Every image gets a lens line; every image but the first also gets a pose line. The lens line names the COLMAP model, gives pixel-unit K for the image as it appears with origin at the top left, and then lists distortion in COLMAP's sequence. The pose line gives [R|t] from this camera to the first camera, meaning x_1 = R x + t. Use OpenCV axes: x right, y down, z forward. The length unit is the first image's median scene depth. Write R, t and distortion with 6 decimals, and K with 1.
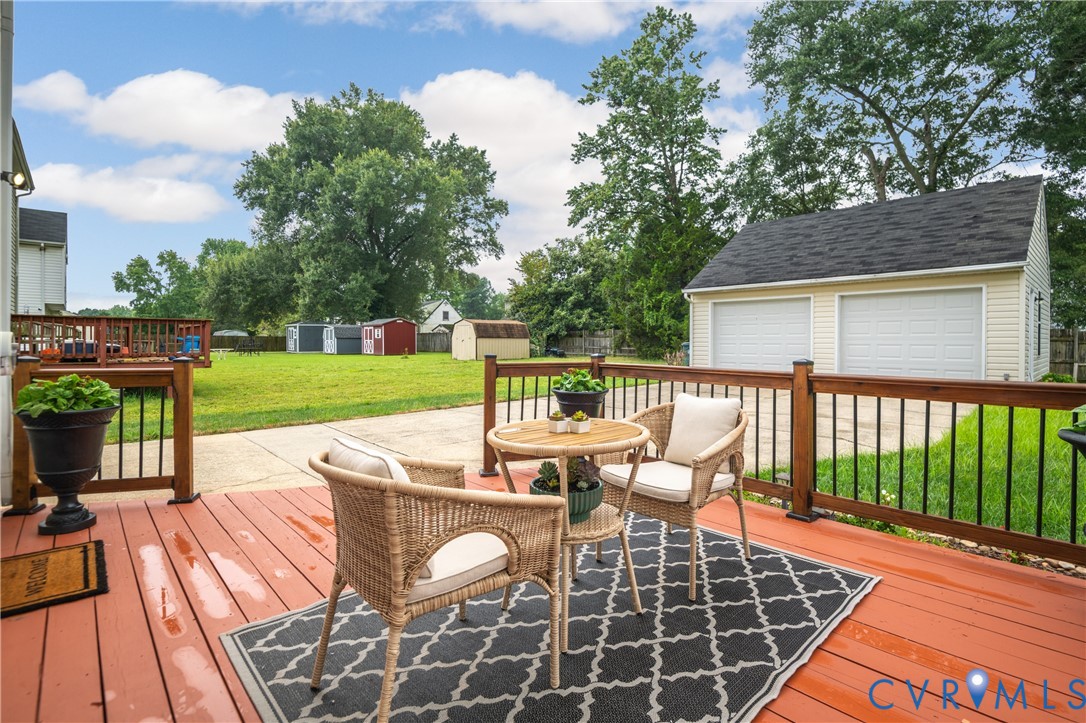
lens RADIAL K [[514.1, 0, 543.2], [0, 514.1, 350.8], [0, 0, 1]] dist [-0.003577, -0.000150]
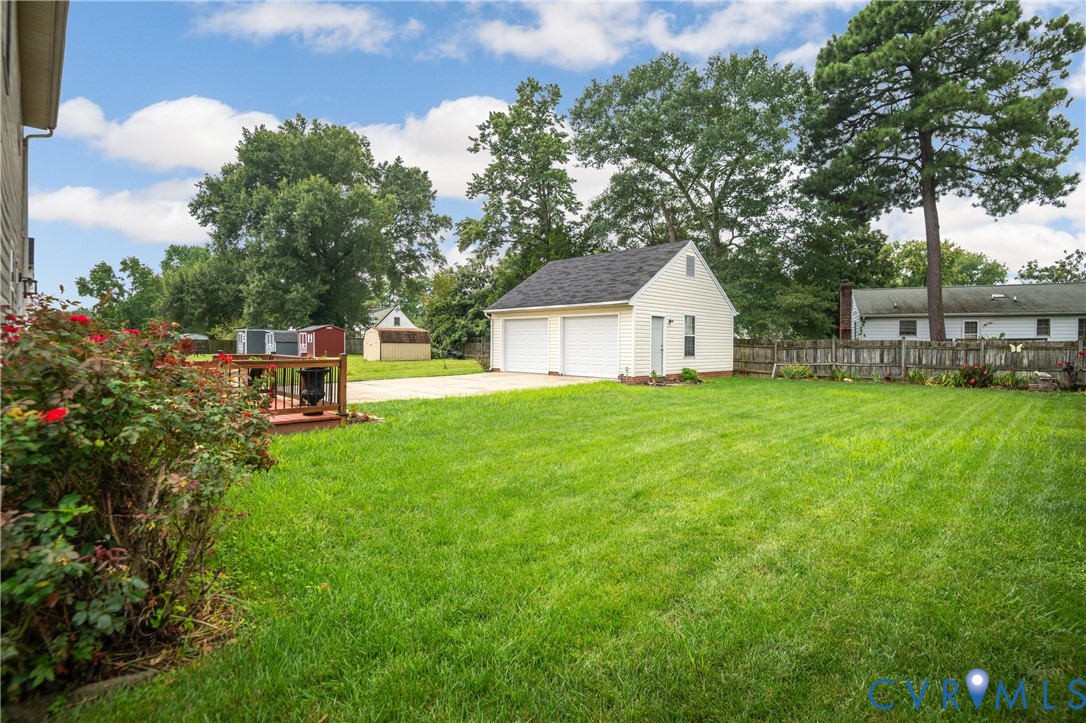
lens RADIAL K [[514.1, 0, 544.8], [0, 514.1, 354.9], [0, 0, 1]] dist [-0.003577, -0.000150]
pose [[0.999157, 0.003310, 0.040924, 0.125152], [-0.003294, 0.999994, -0.000464, 0.001678], [-0.040925, 0.000328, 0.999162, -0.141355]]
